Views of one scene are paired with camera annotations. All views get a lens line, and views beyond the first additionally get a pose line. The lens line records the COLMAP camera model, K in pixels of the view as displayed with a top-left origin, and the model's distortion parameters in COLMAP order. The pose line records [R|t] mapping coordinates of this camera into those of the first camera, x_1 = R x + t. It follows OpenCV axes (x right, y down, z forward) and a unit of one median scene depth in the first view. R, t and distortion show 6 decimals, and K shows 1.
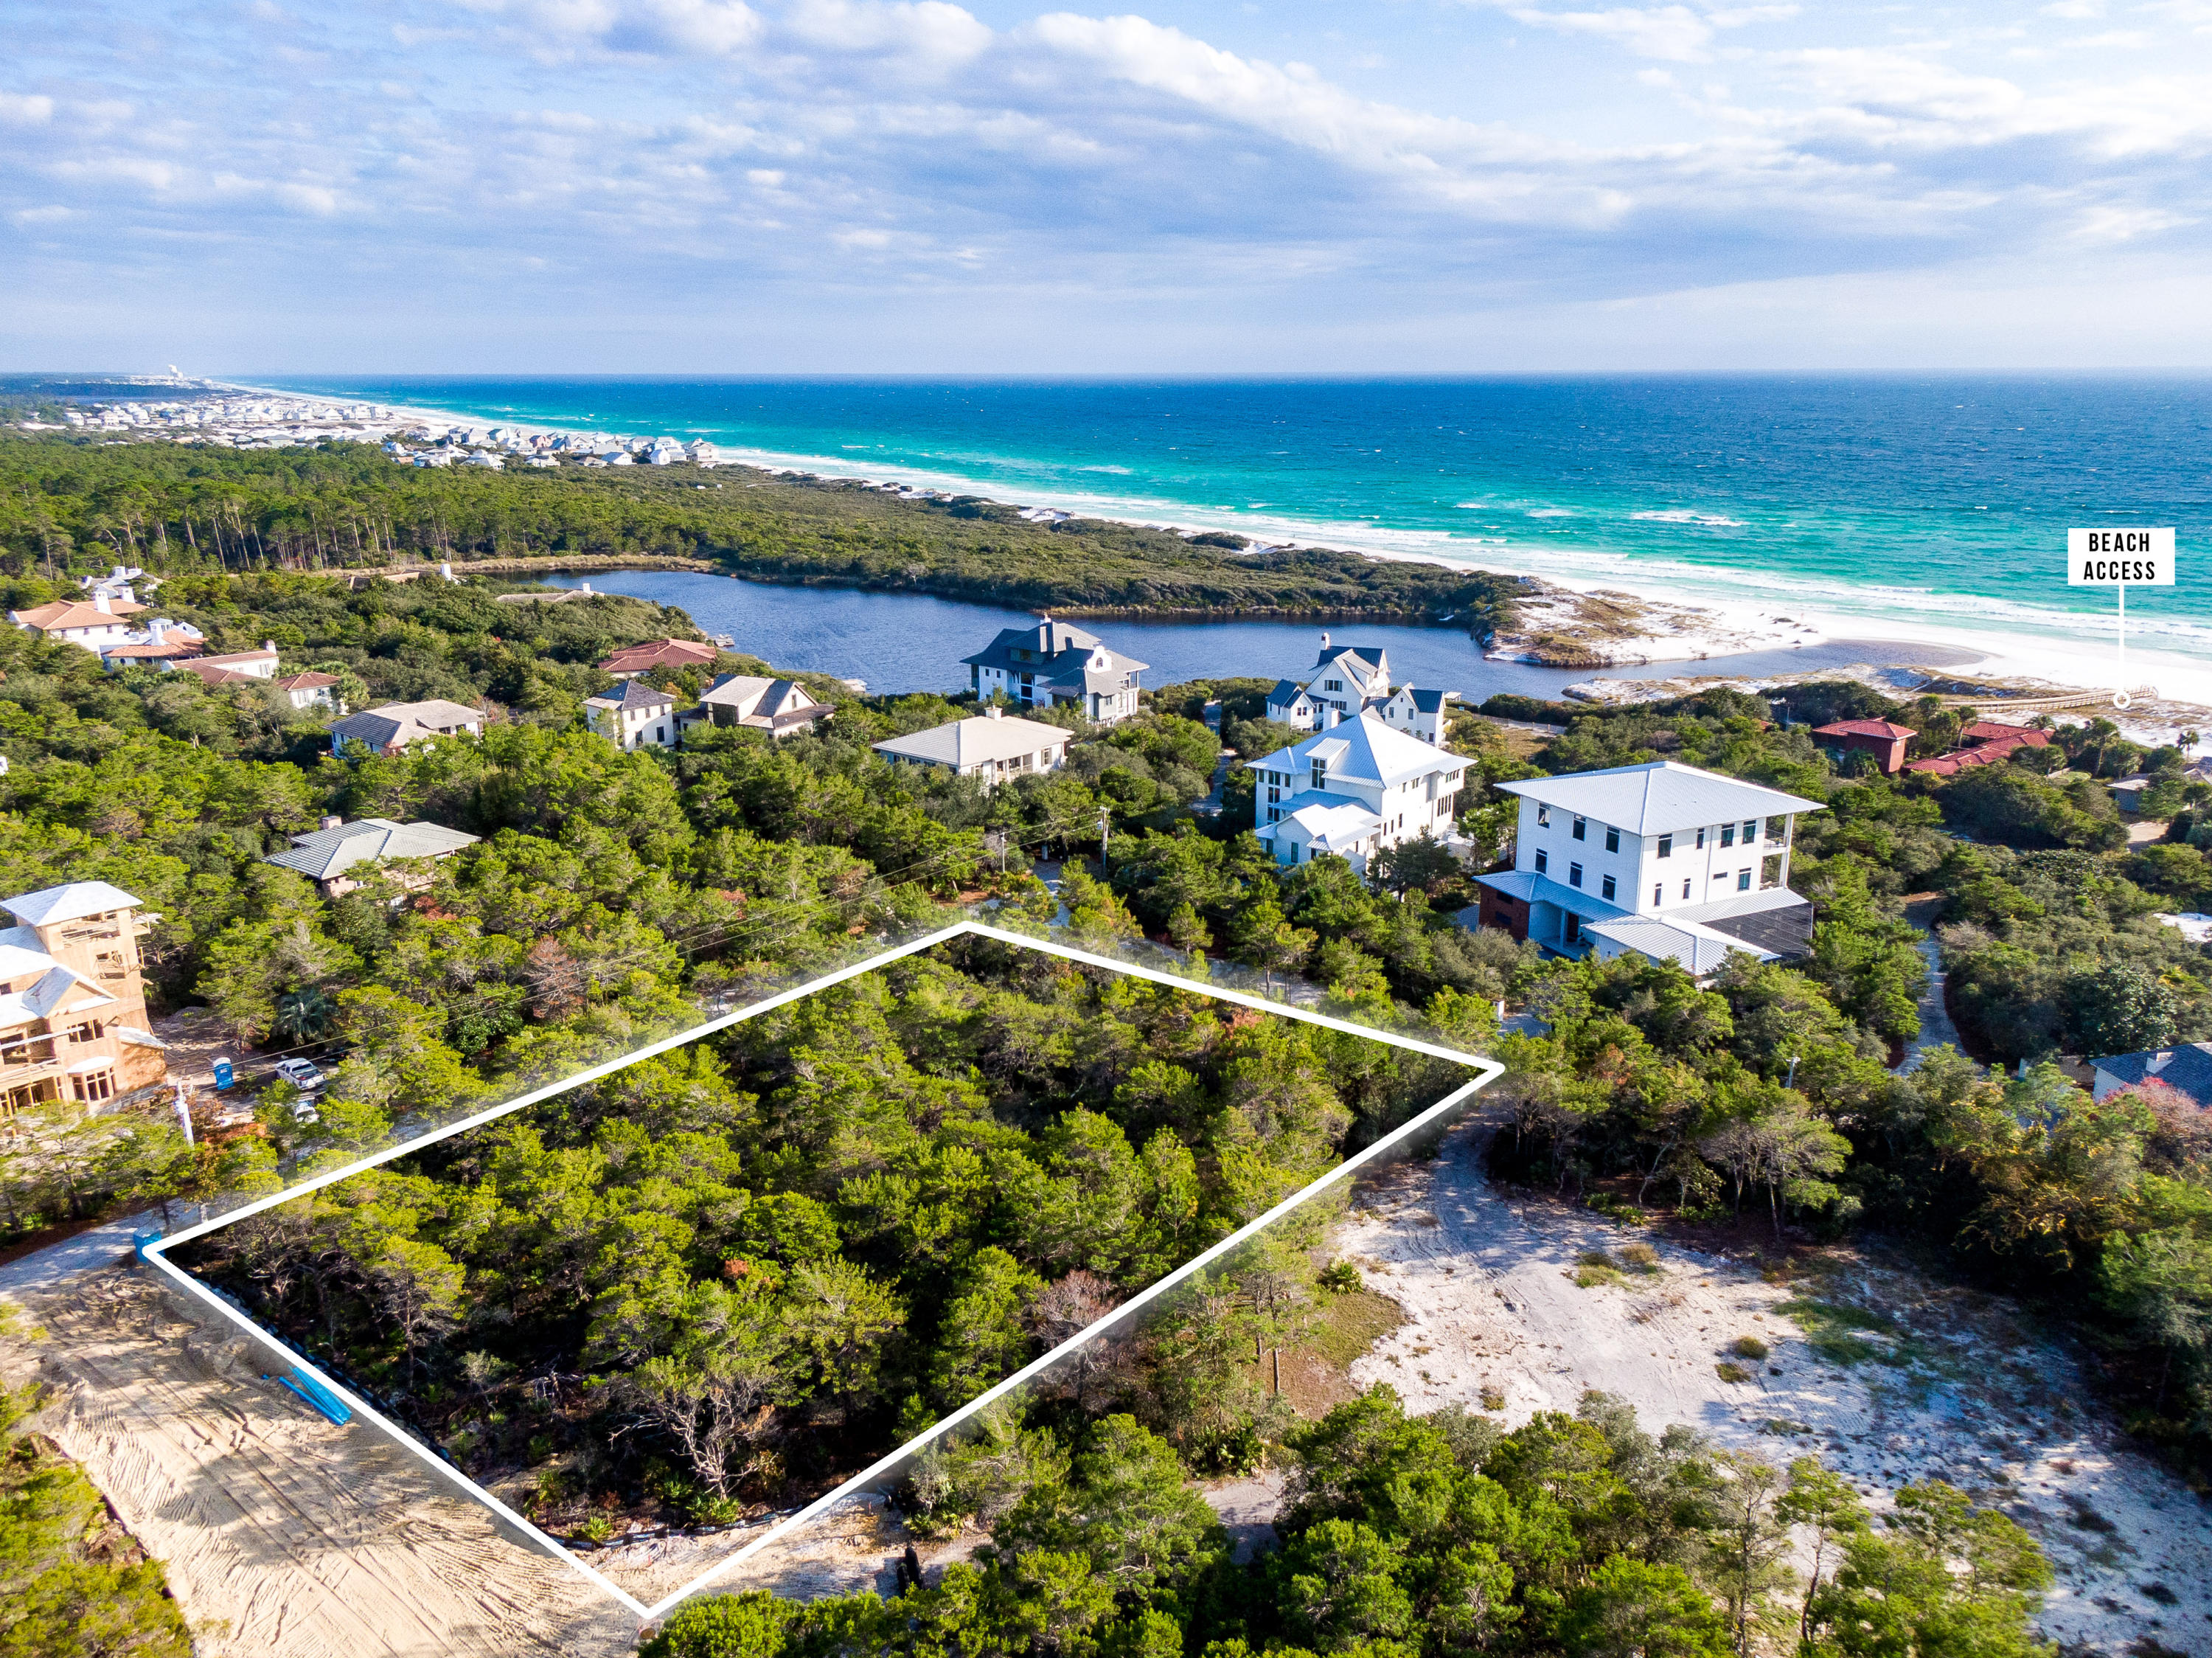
lens RADIAL K [[1650.5, 0, 1105.4], [0, 1650.5, 822.2], [0, 0, 1]] dist [0.020056, -0.017300]
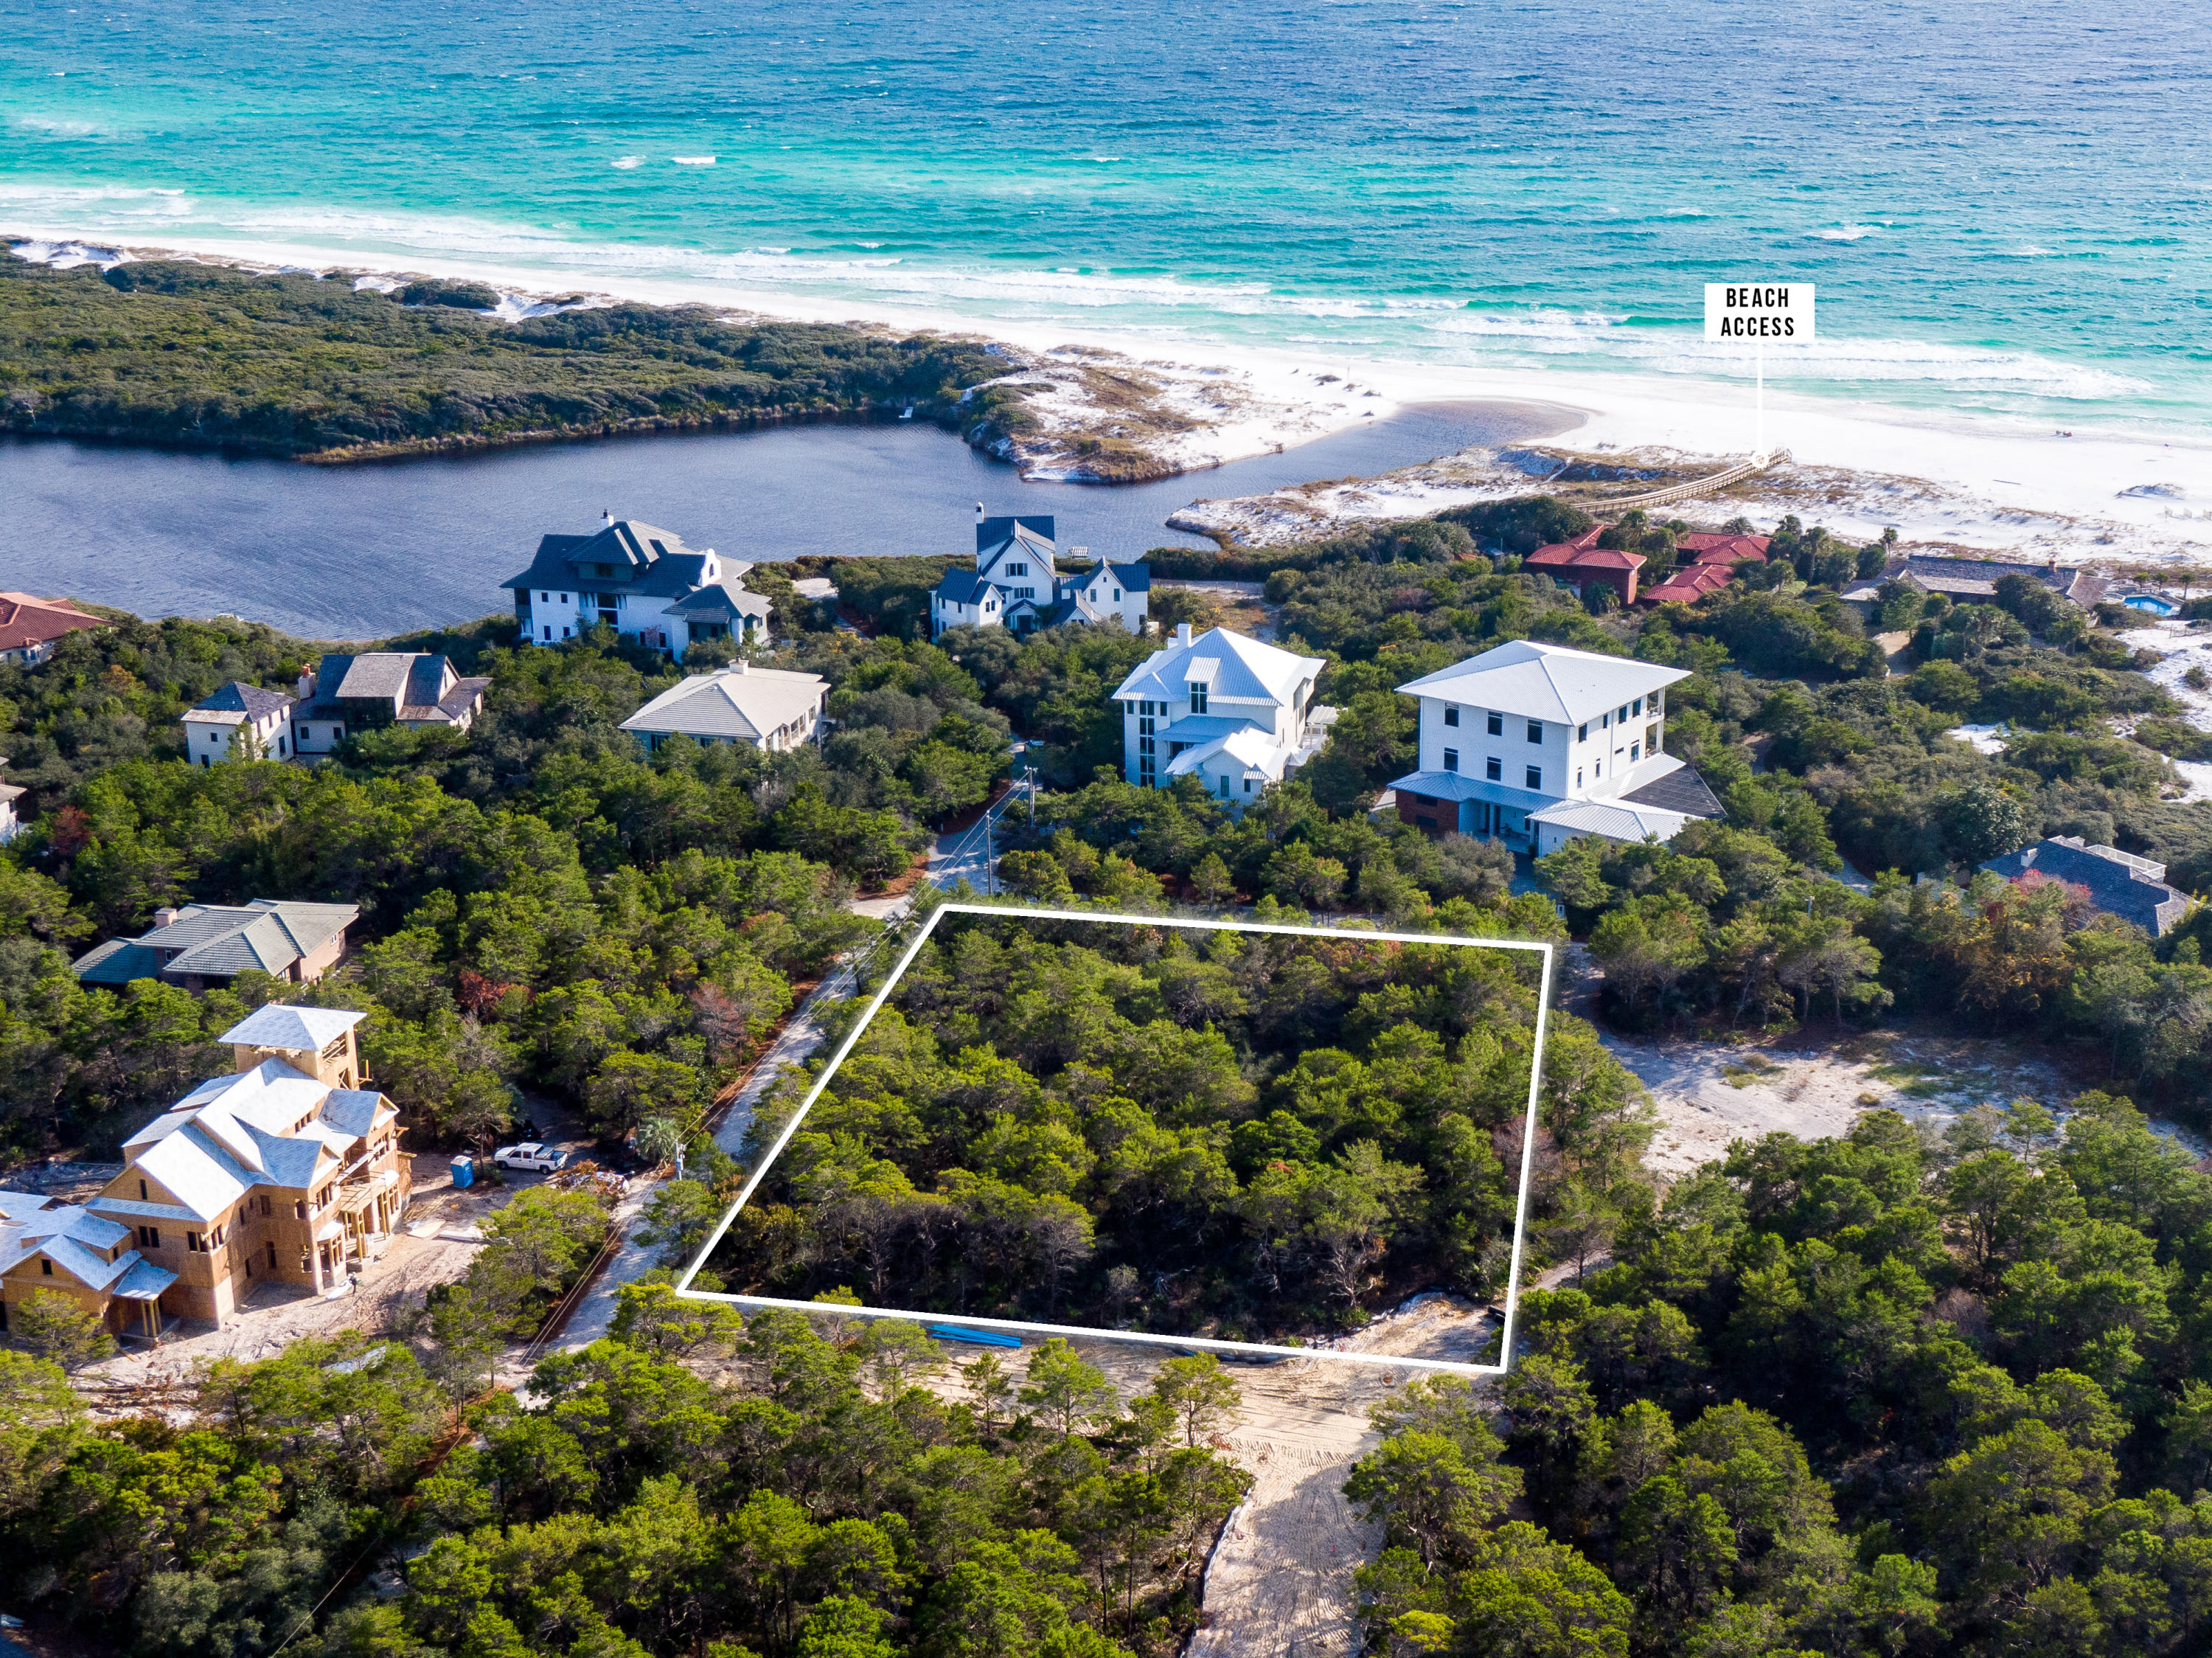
lens RADIAL K [[3175.2, 0, 1066.1], [0, 3175.2, 874.1], [0, 0, 1]] dist [0.021995, 0.000000]
pose [[0.904370, -0.154461, 0.397816, -0.675836], [0.125679, 0.987257, 0.097614, -0.116827], [-0.407824, -0.038282, 0.912258, -0.623438]]
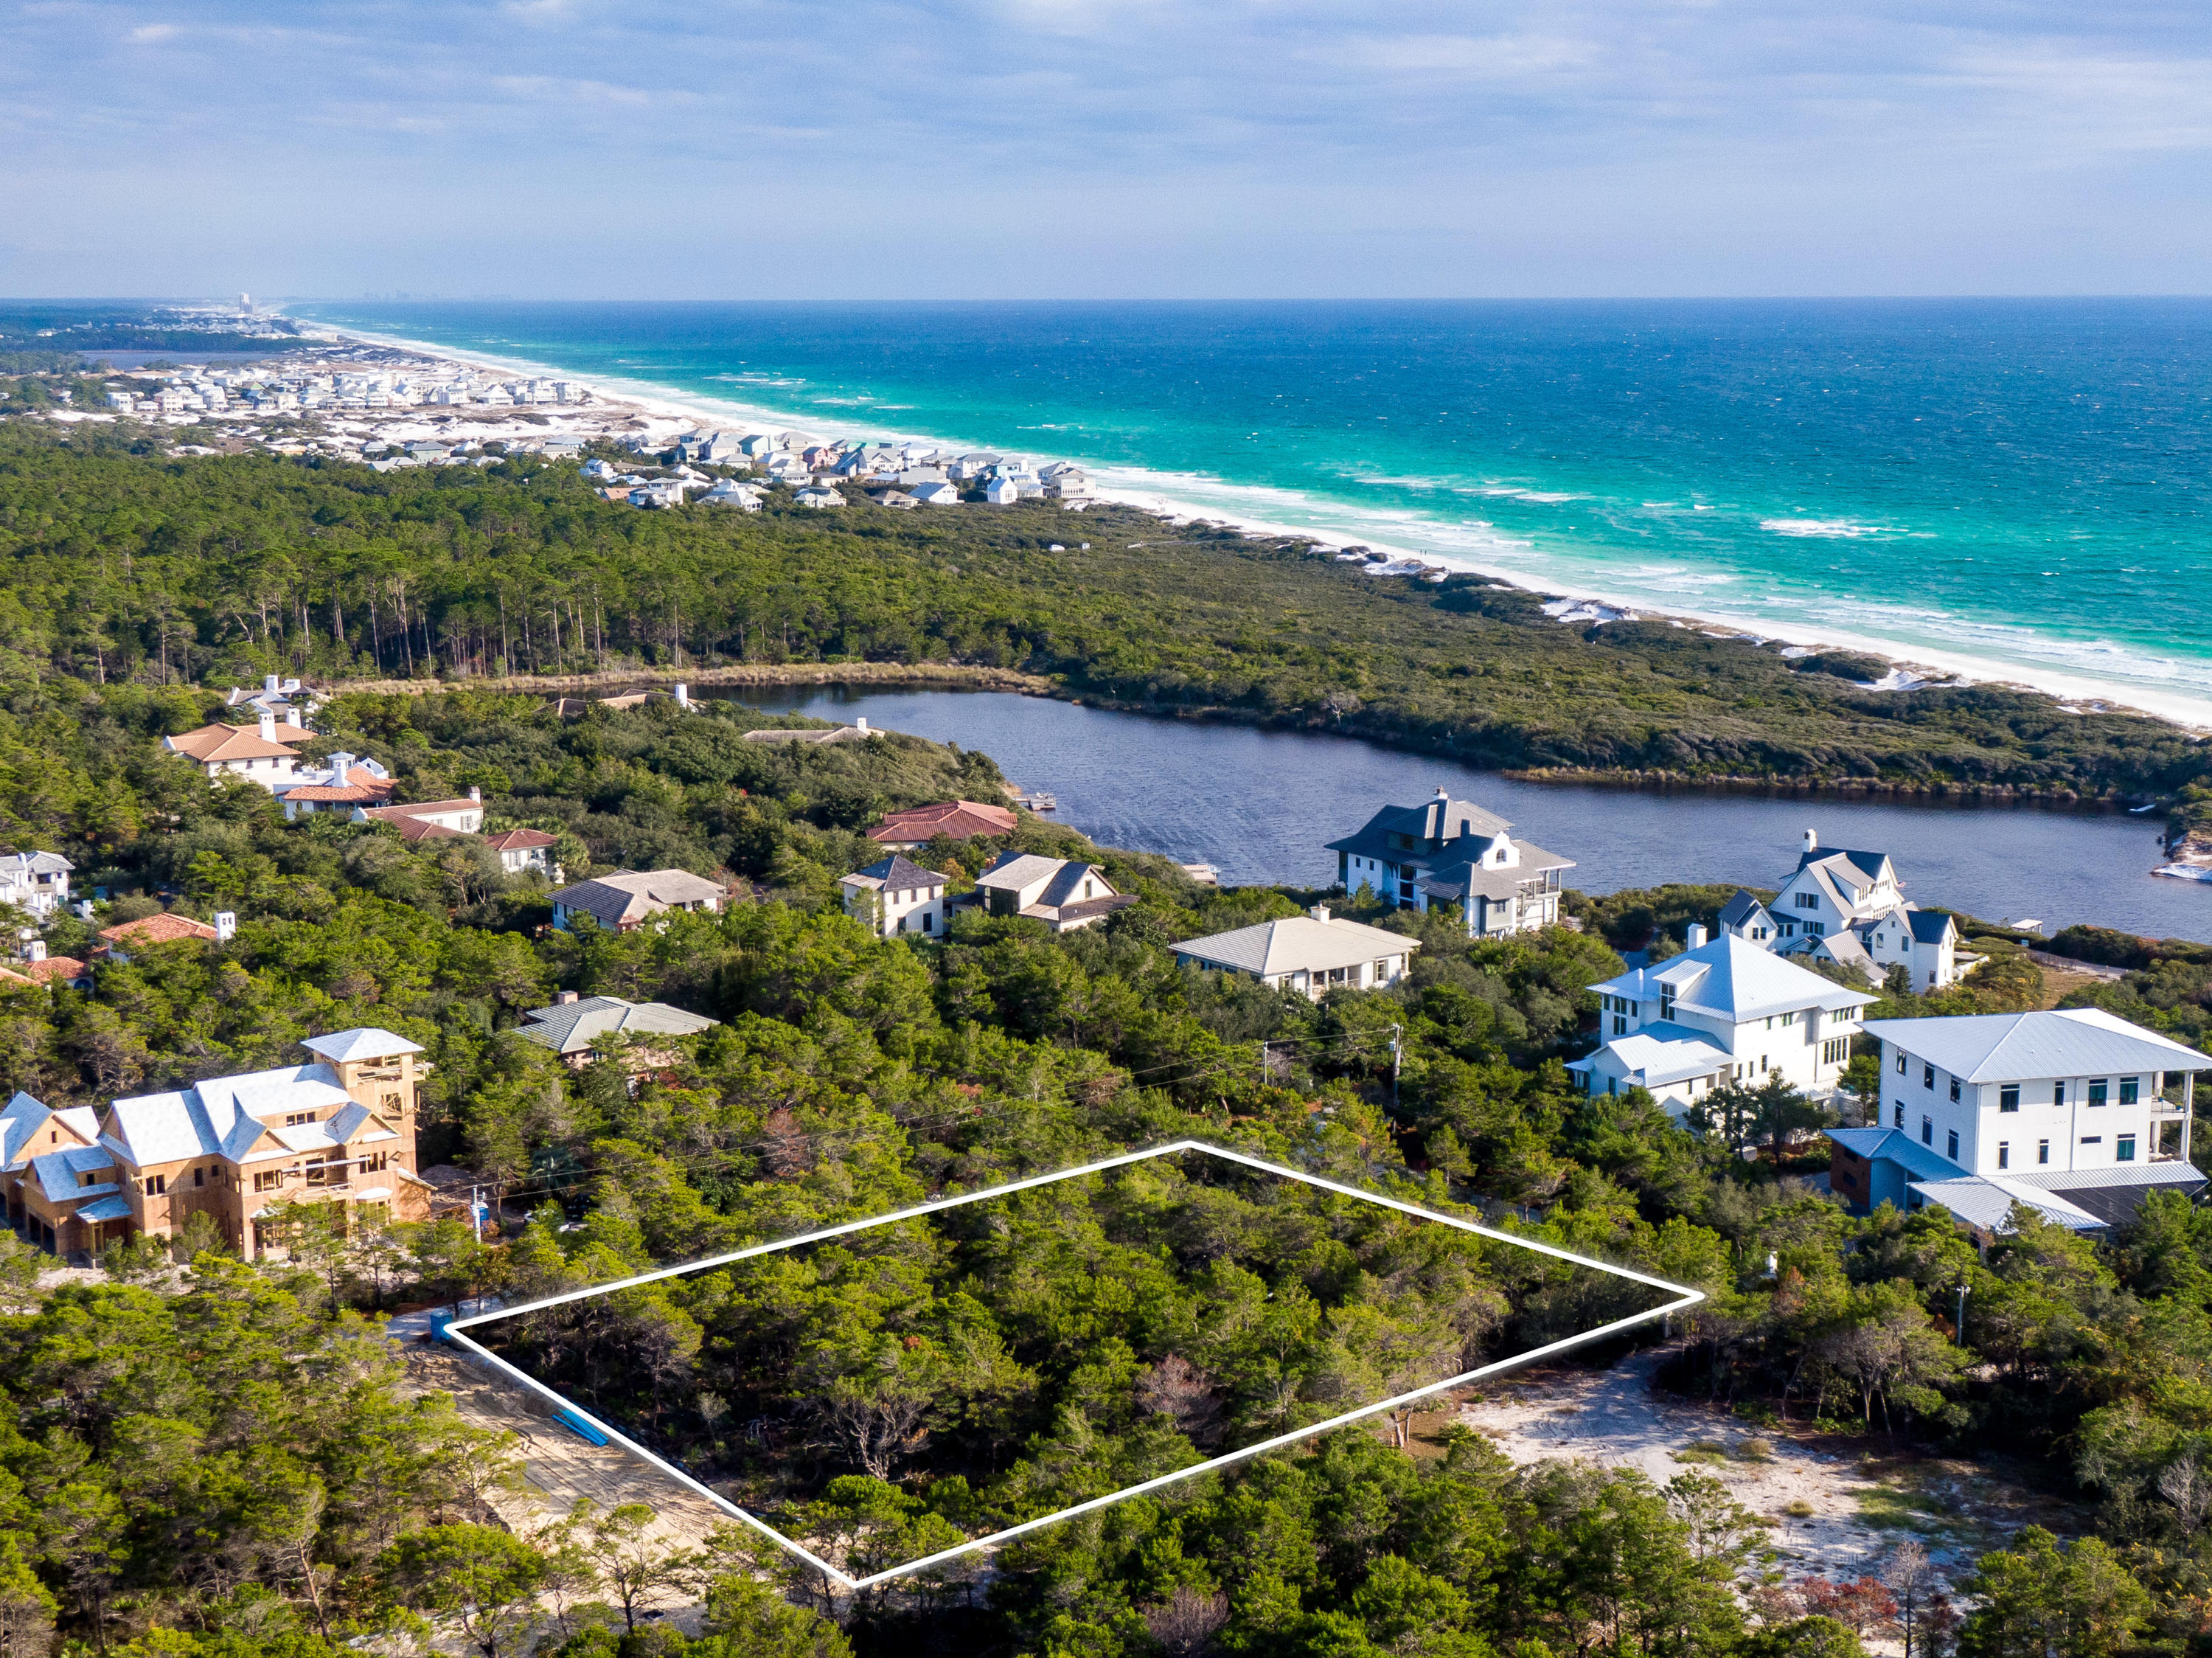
lens RADIAL K [[3175.2, 0, 1063.8], [0, 3175.2, 873.8], [0, 0, 1]] dist [0.021995, 0.000000]
pose [[0.969916, 0.042421, -0.239716, 0.216340], [-0.062281, 0.995170, -0.075885, 0.047479], [0.235339, 0.088532, 0.967873, -0.637635]]
